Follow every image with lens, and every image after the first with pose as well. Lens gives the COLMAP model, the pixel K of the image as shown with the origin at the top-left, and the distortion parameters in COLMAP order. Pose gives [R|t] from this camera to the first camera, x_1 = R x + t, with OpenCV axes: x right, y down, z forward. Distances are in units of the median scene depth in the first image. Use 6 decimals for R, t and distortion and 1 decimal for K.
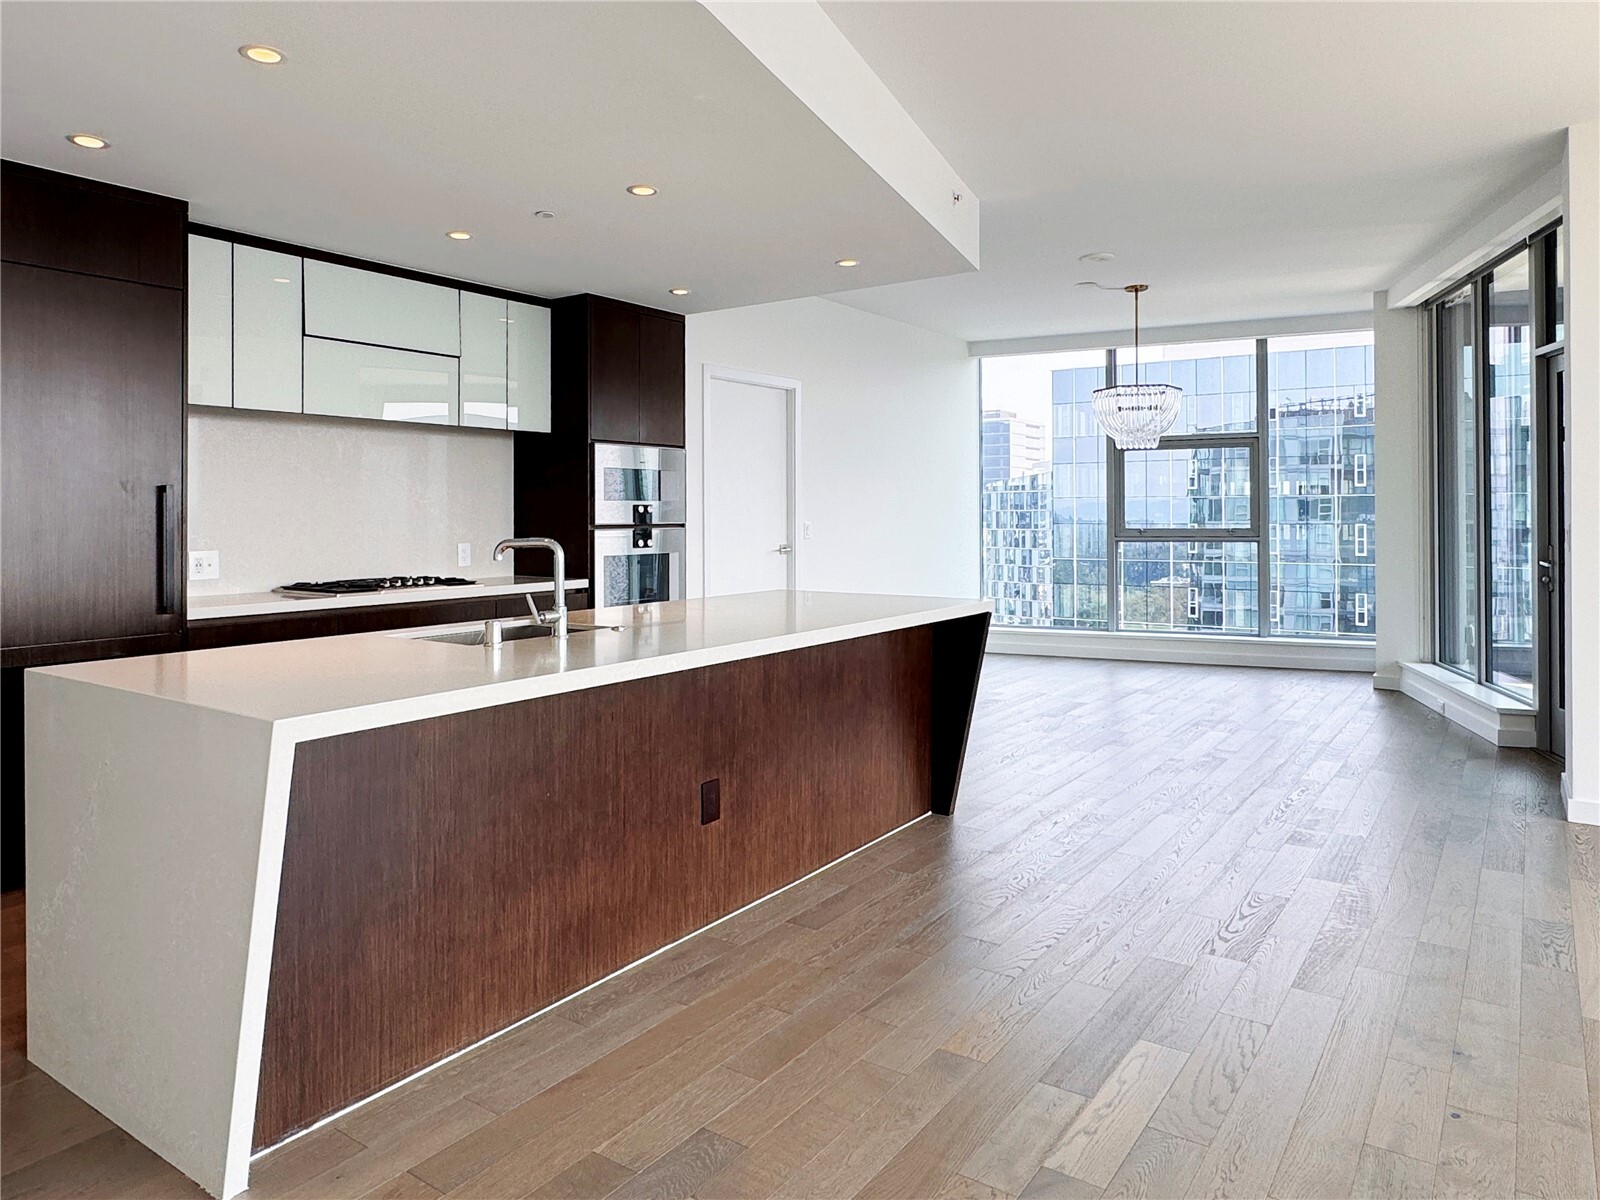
lens RADIAL K [[1041.0, 0, 803.3], [0, 1041.0, 595.6], [0, 0, 1]] dist [-0.001340, -0.000305]
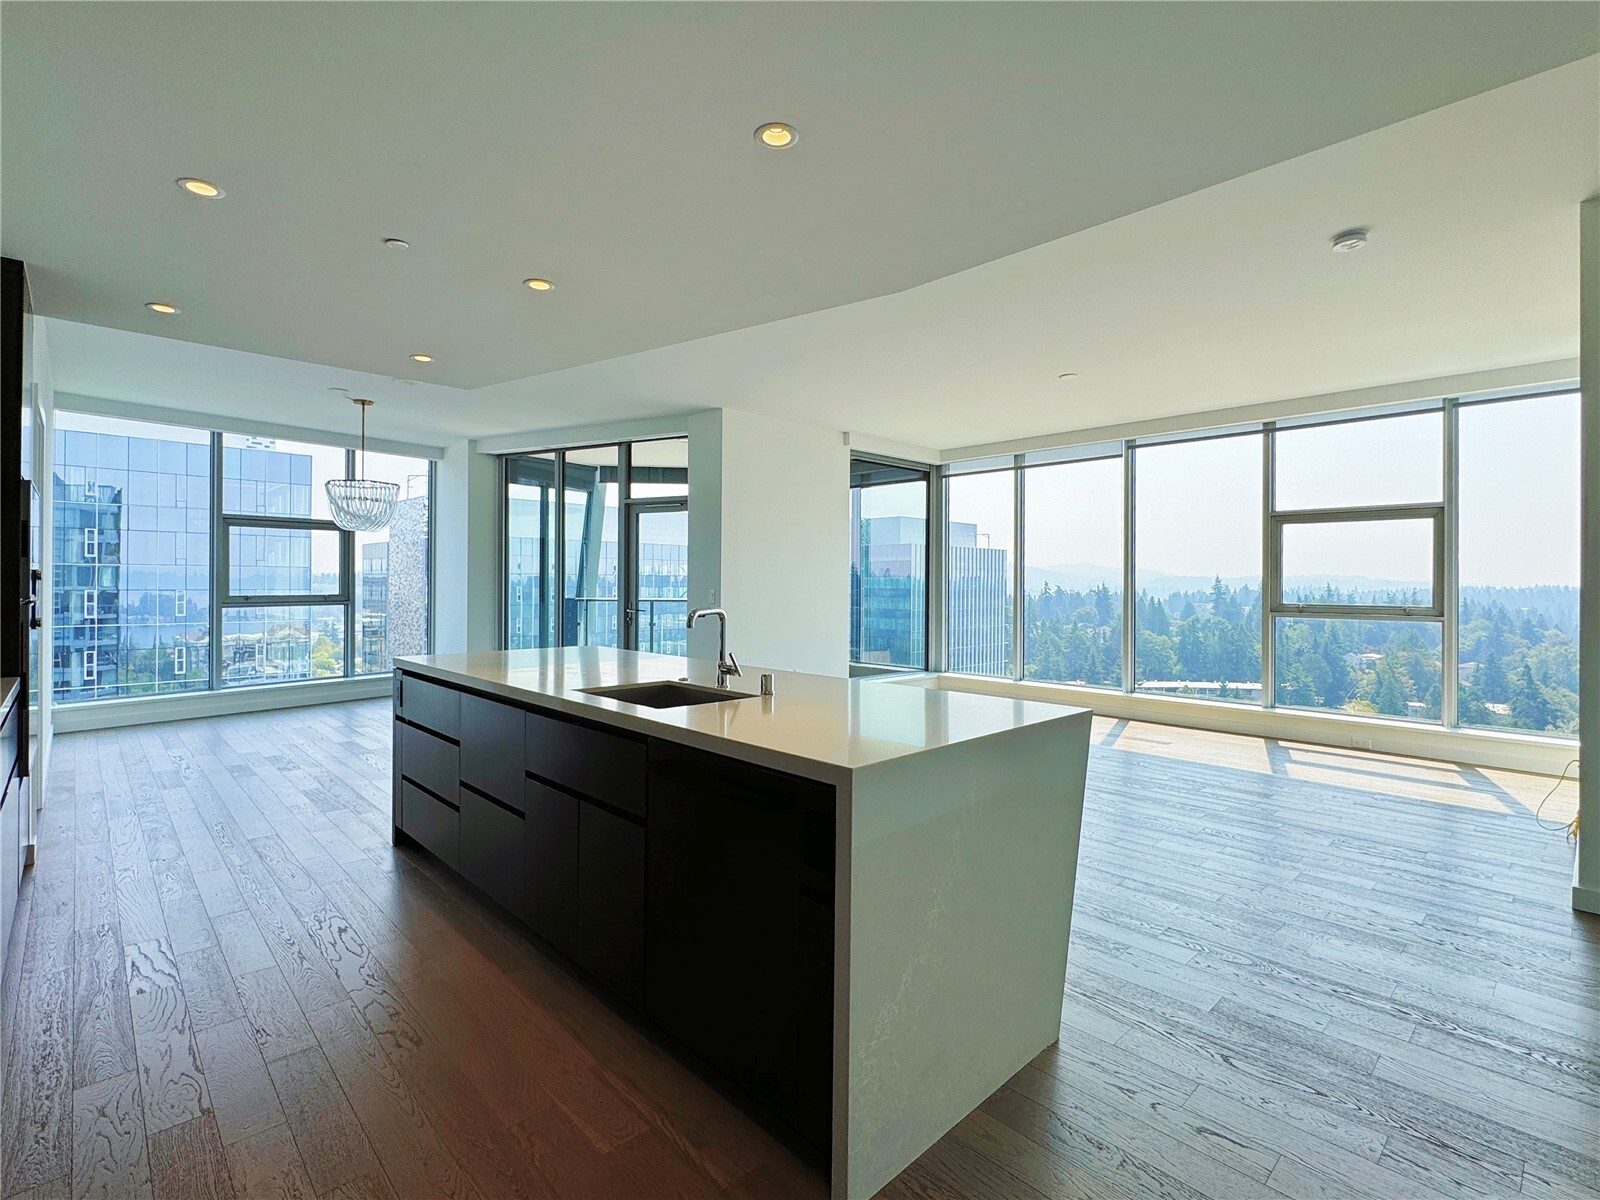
lens RADIAL K [[750.2, 0, 813.1], [0, 750.2, 594.4], [0, 0, 1]] dist [0.003804, 0.000647]
pose [[0.207604, -0.008900, 0.978172, -0.368202], [0.064656, 0.997897, -0.004643, -0.025192], [-0.976074, 0.064208, 0.207743, 0.260945]]
